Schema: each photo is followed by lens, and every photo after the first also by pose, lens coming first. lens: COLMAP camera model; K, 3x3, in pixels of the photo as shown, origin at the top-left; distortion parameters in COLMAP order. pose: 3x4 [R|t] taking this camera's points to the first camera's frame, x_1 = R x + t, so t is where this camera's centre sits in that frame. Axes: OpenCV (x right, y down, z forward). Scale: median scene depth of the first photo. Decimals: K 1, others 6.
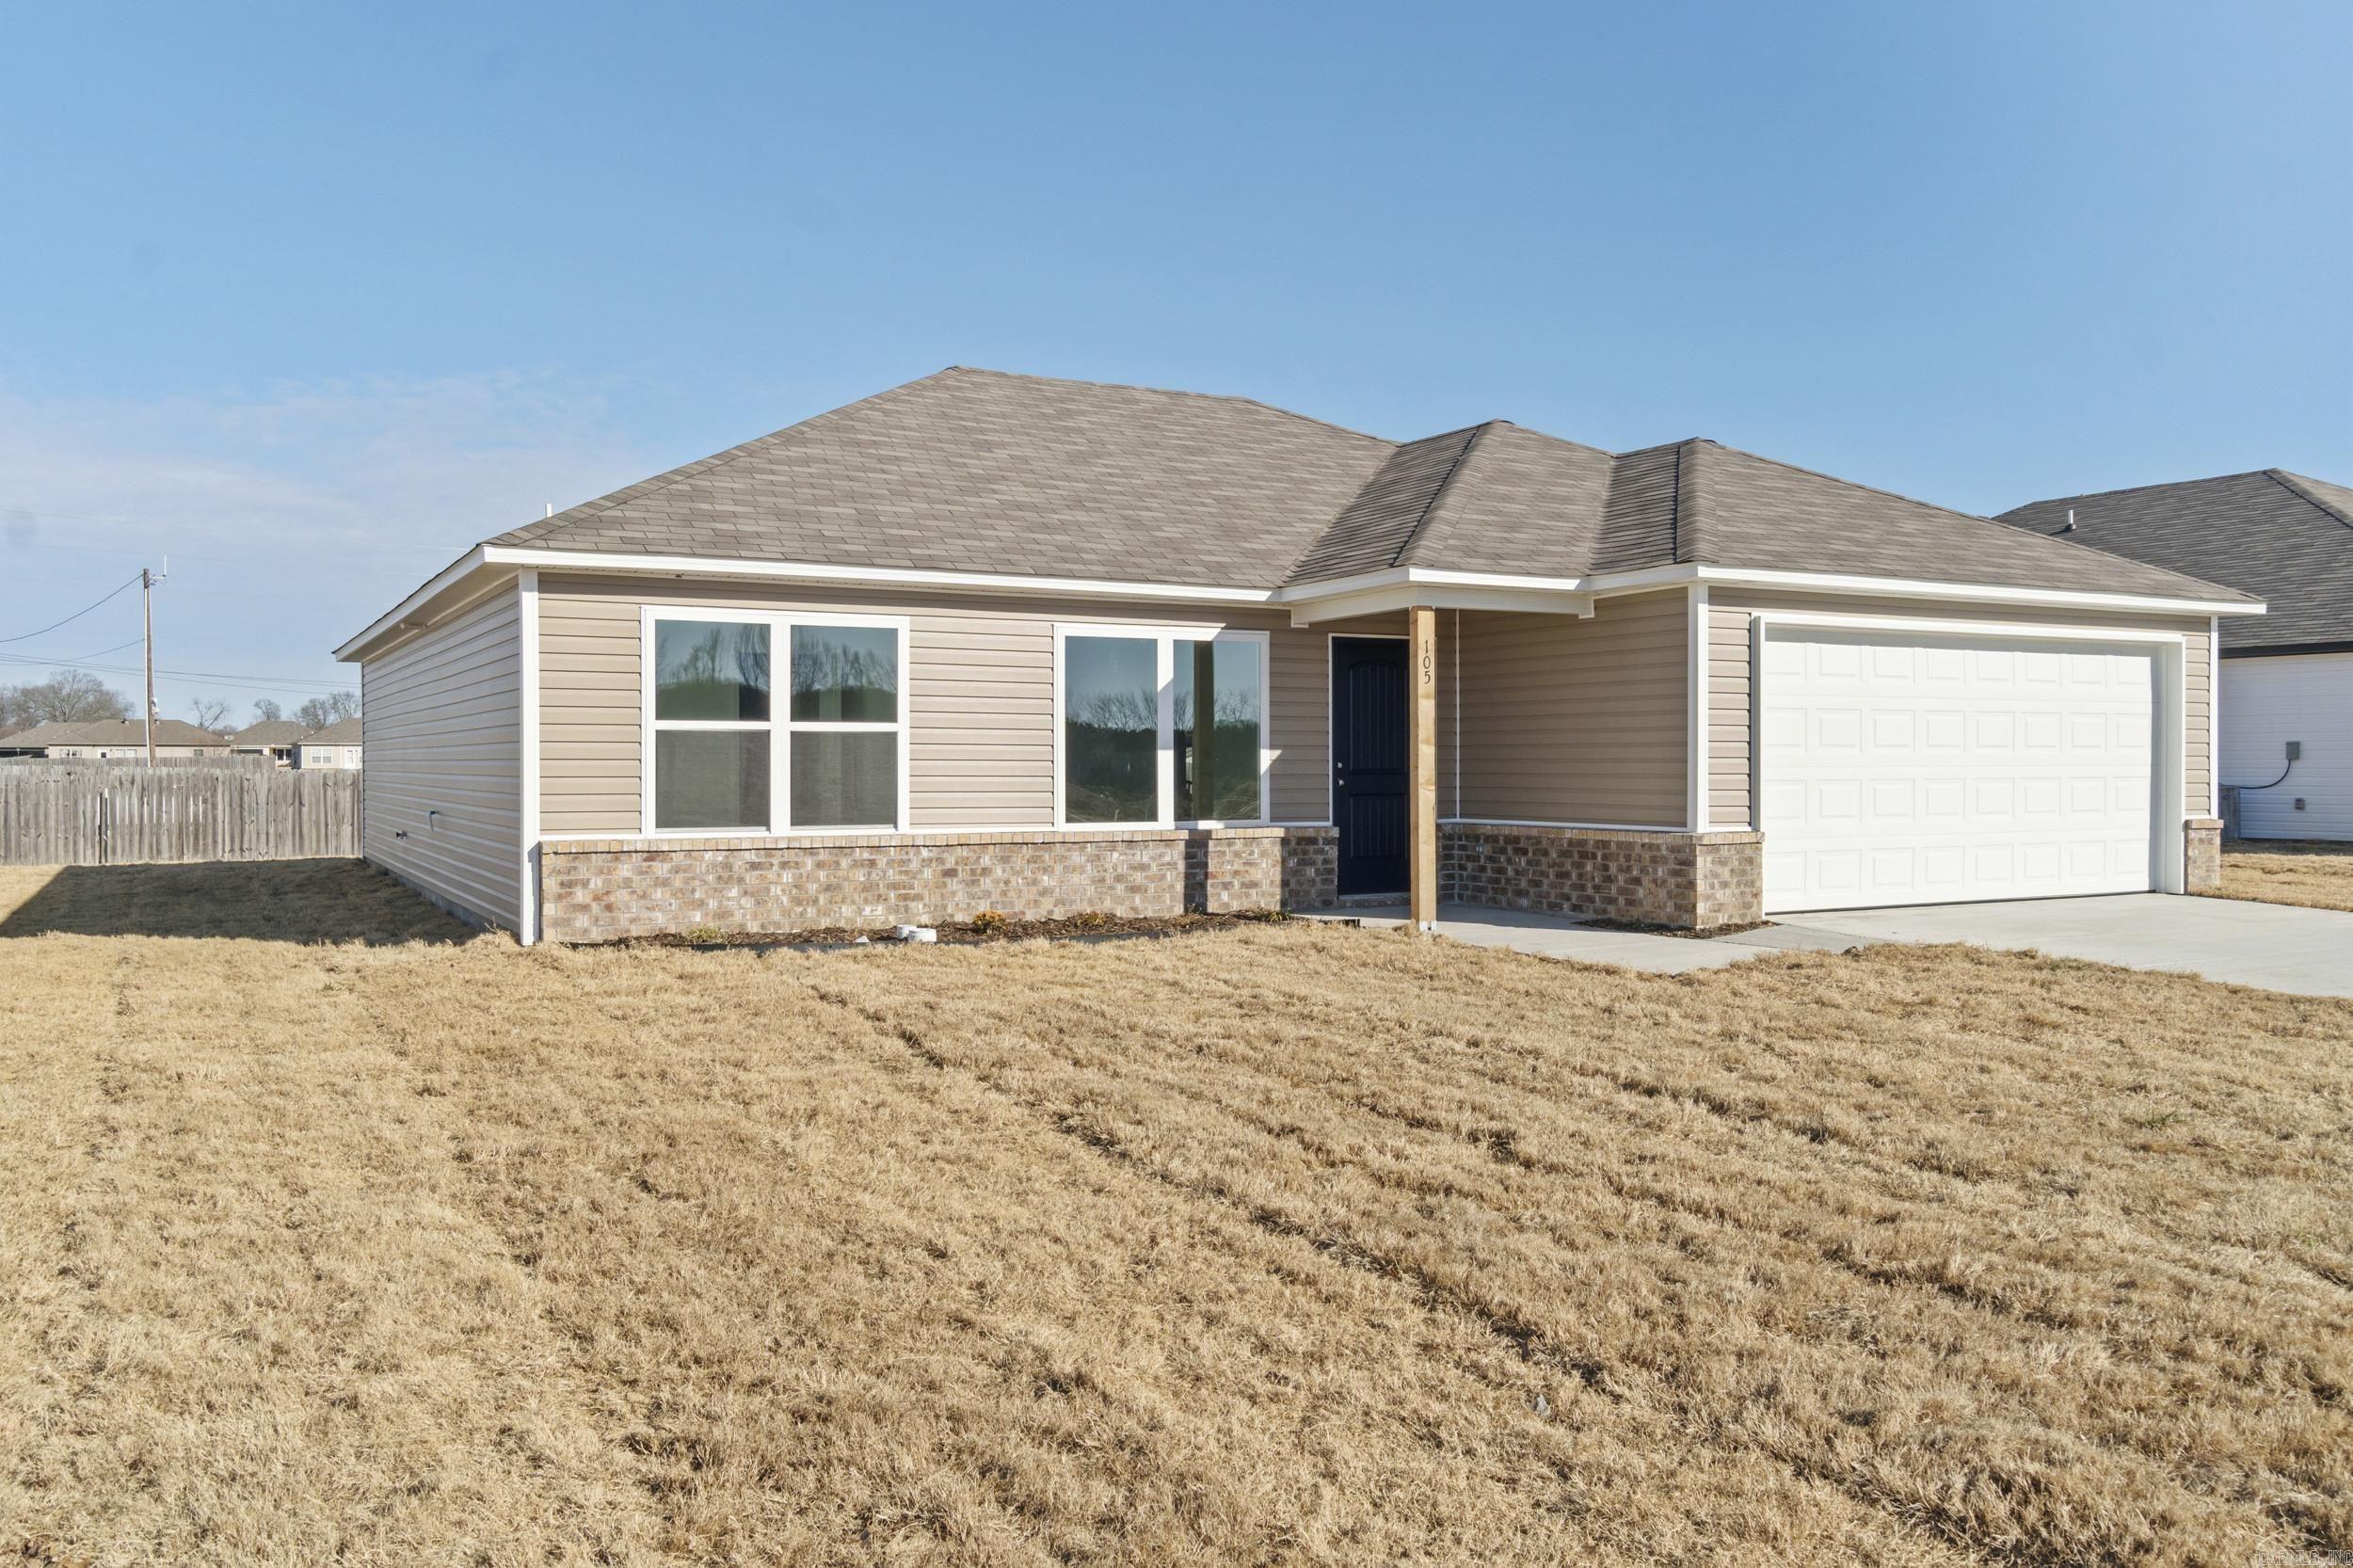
lens RADIAL K [[1799.0, 0, 1162.2], [0, 1799.0, 771.6], [0, 0, 1]] dist [0.003575, -0.005046]
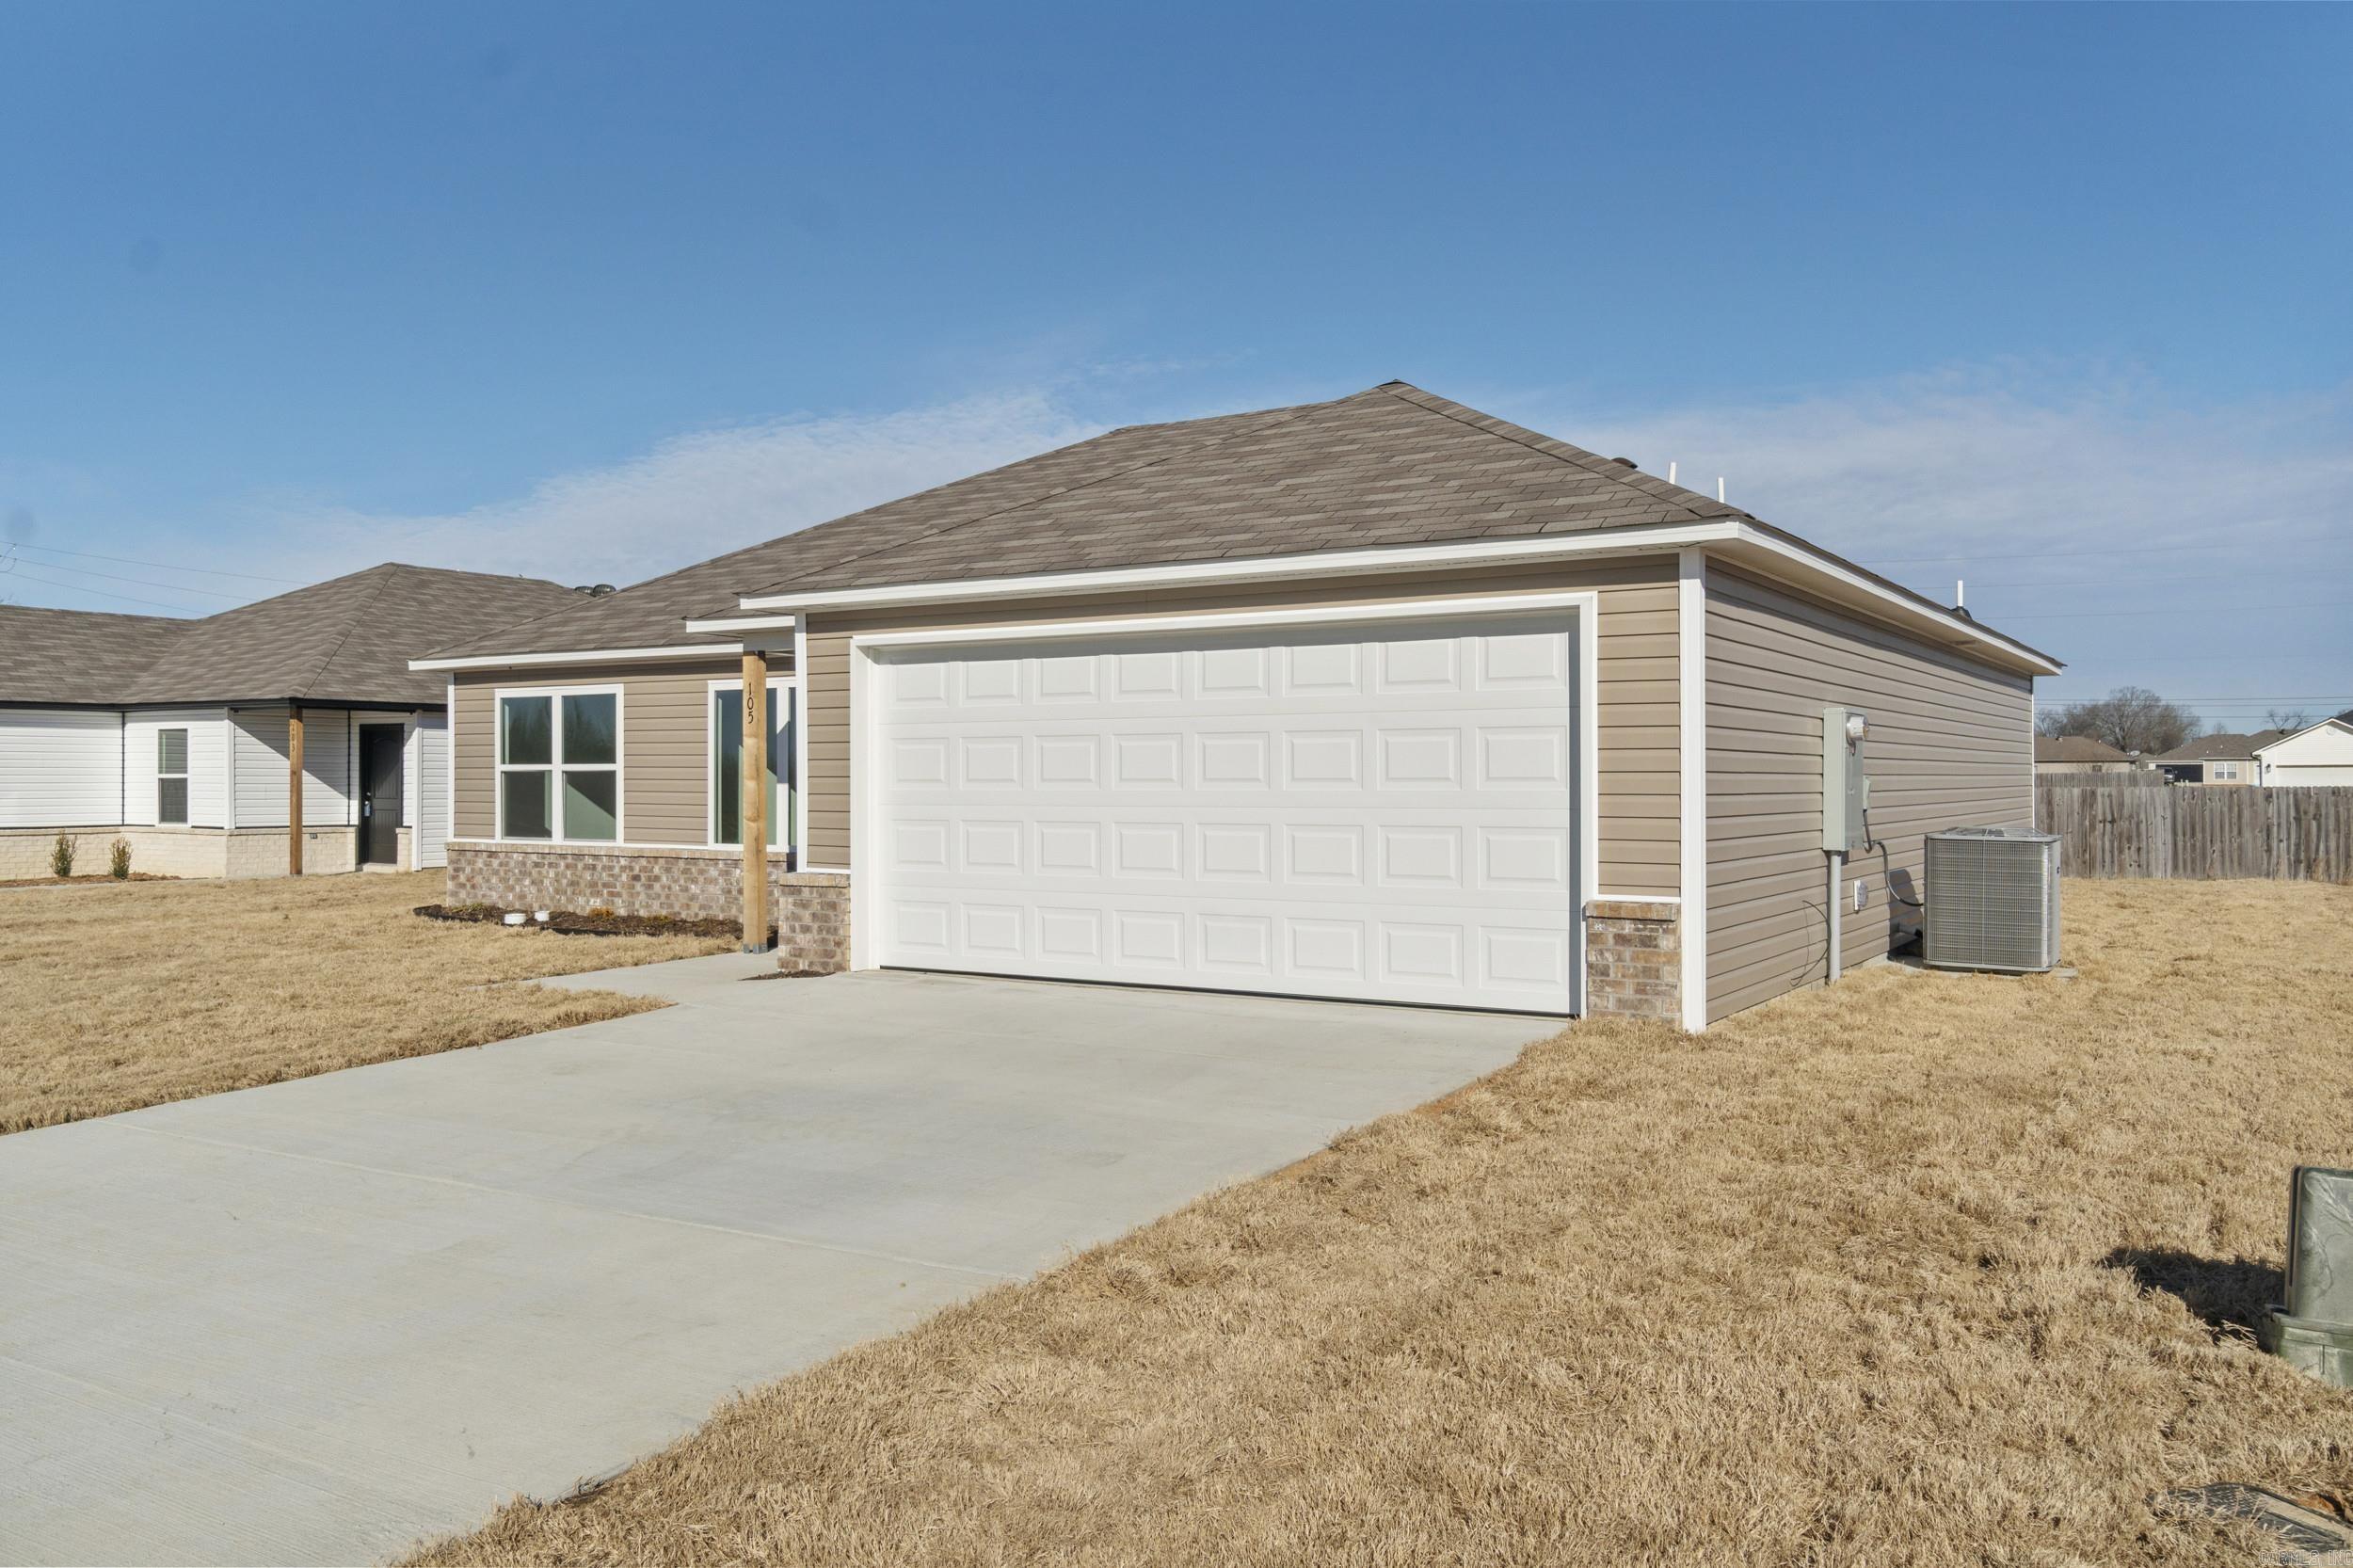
lens RADIAL K [[1799.0, 0, 1162.2], [0, 1799.0, 771.6], [0, 0, 1]] dist [0.003575, -0.005046]
pose [[0.487640, -0.003564, -0.873038, 1.206246], [-0.003371, 0.999977, -0.005965, -0.014408], [0.873039, 0.005852, 0.487616, 0.691051]]
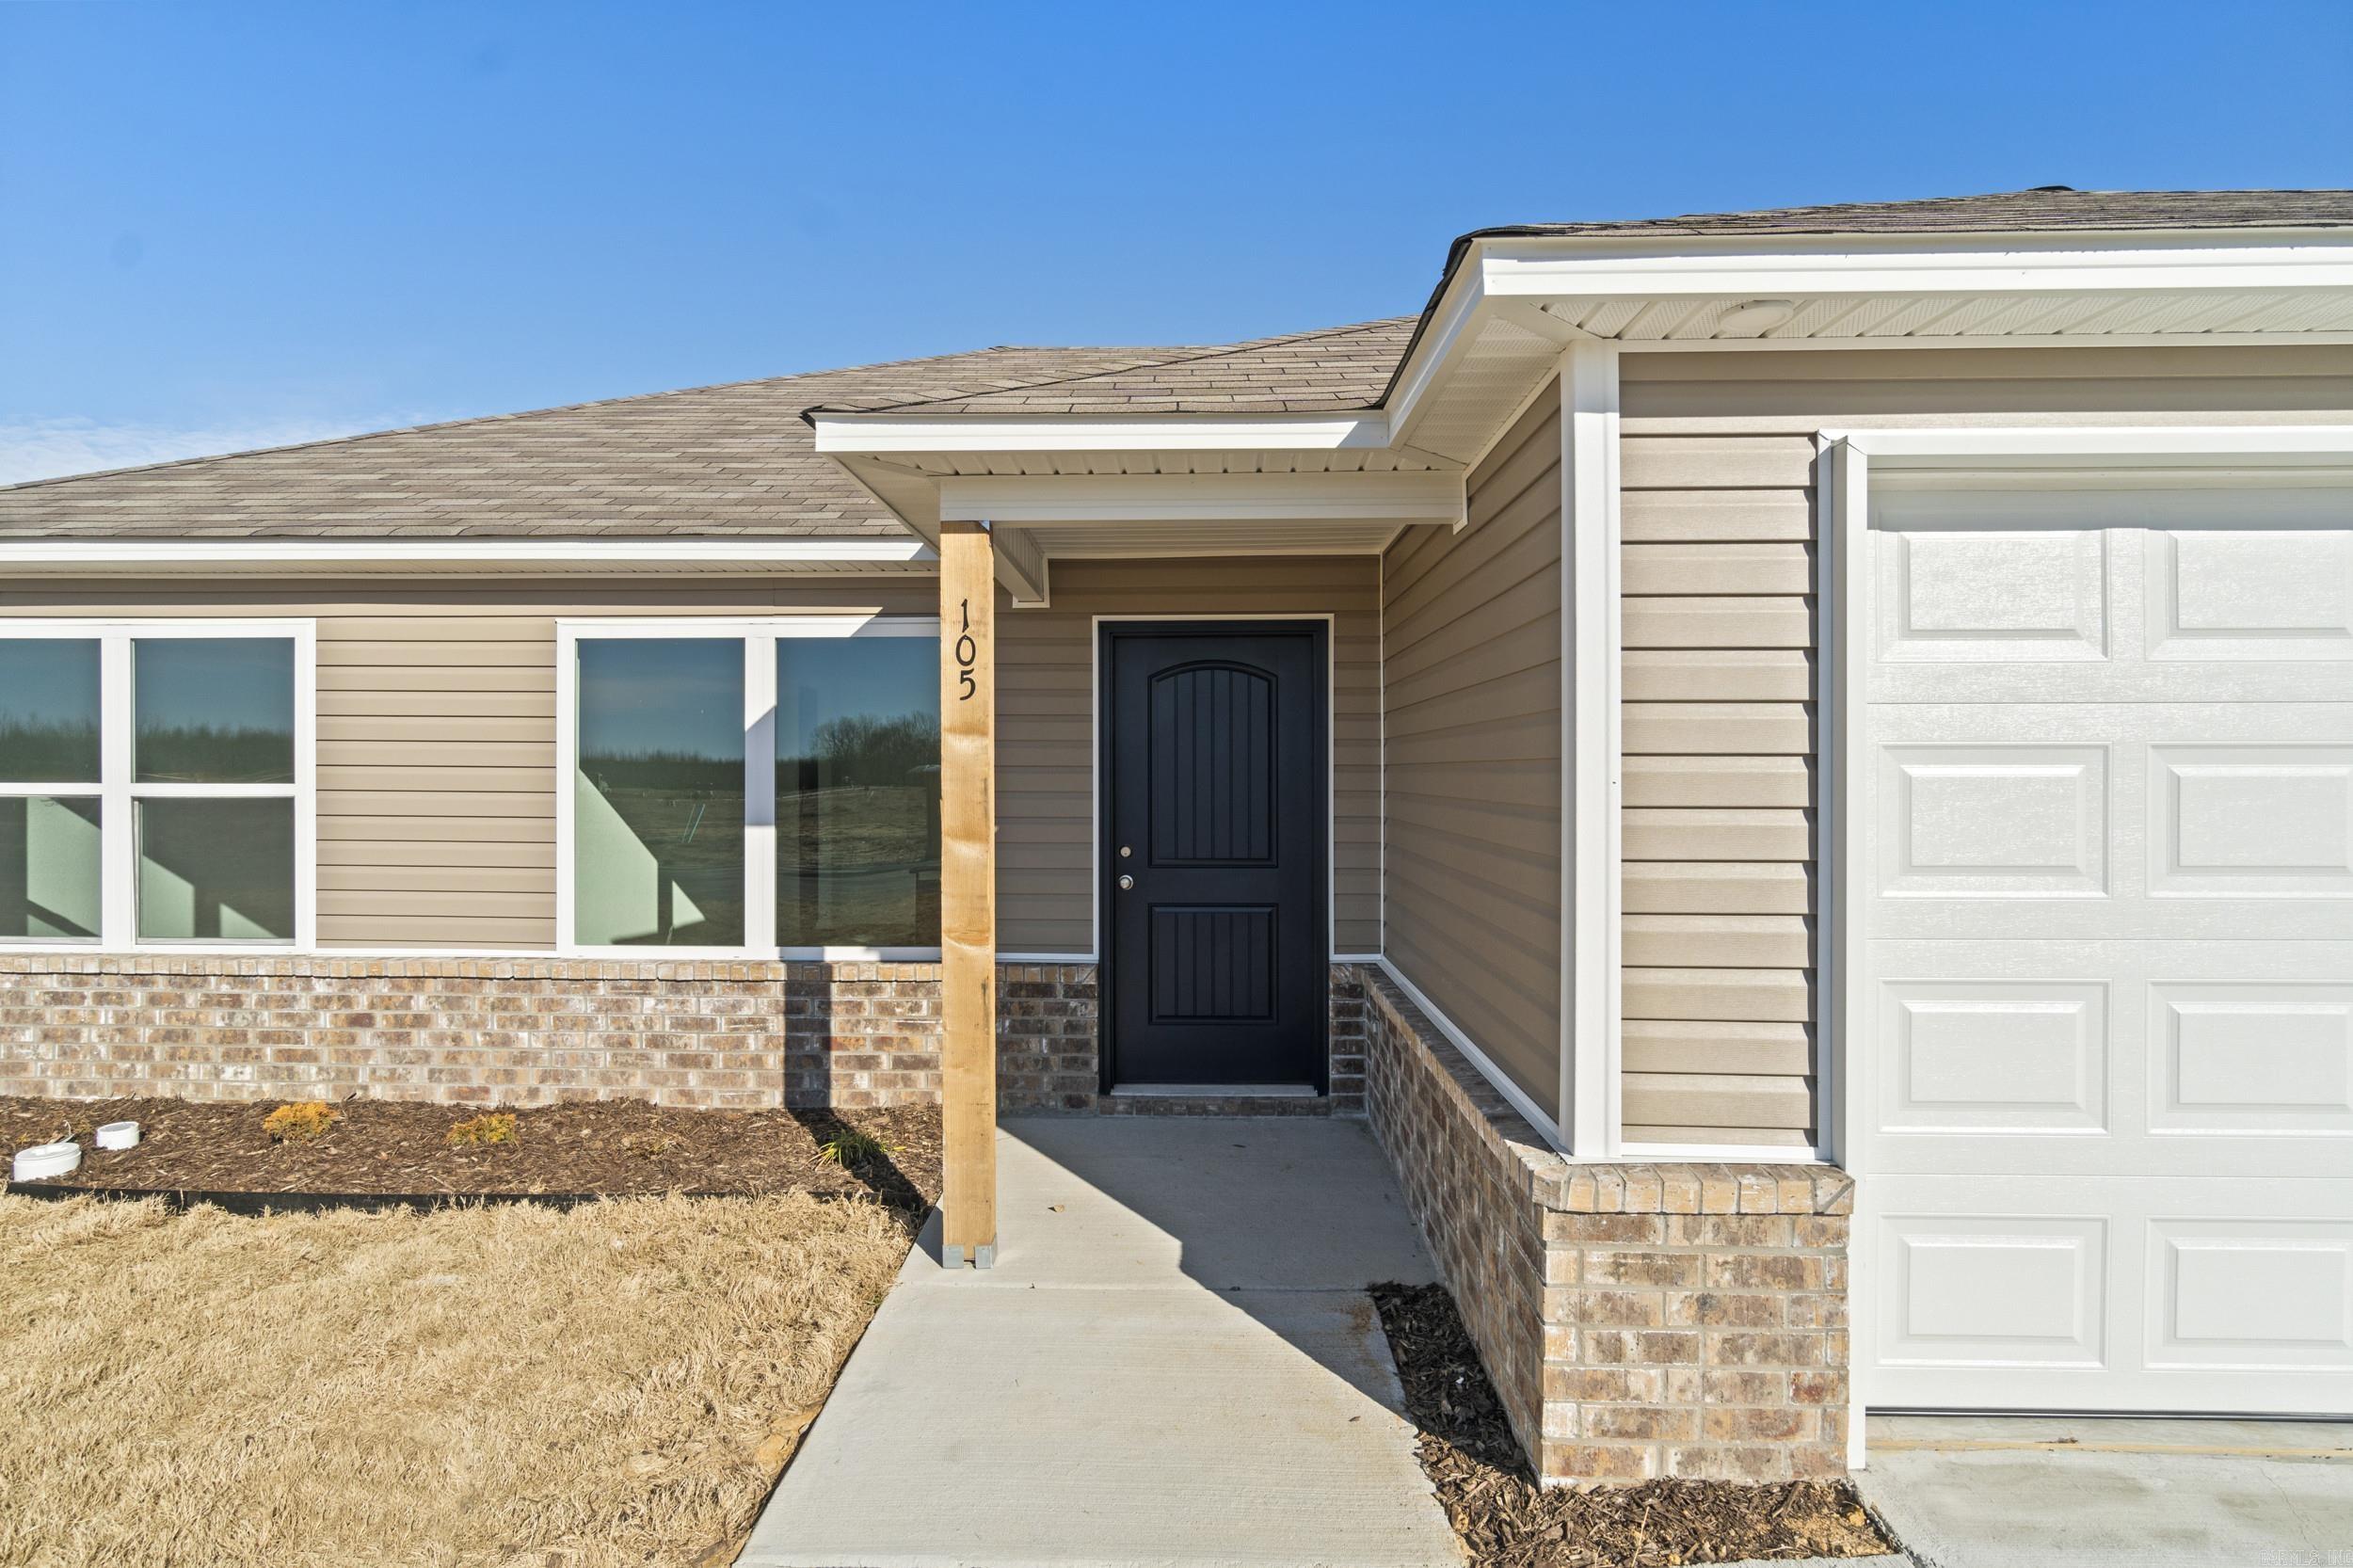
lens RADIAL K [[1193.8, 0, 1161.3], [0, 1193.8, 777.1], [0, 0, 1]] dist [-0.006119, 0.000636]
pose [[0.864558, 0.003729, -0.502519, 0.332796], [-0.004906, 0.999987, -0.001019, -0.029860], [0.502509, 0.003346, 0.864566, 0.775279]]
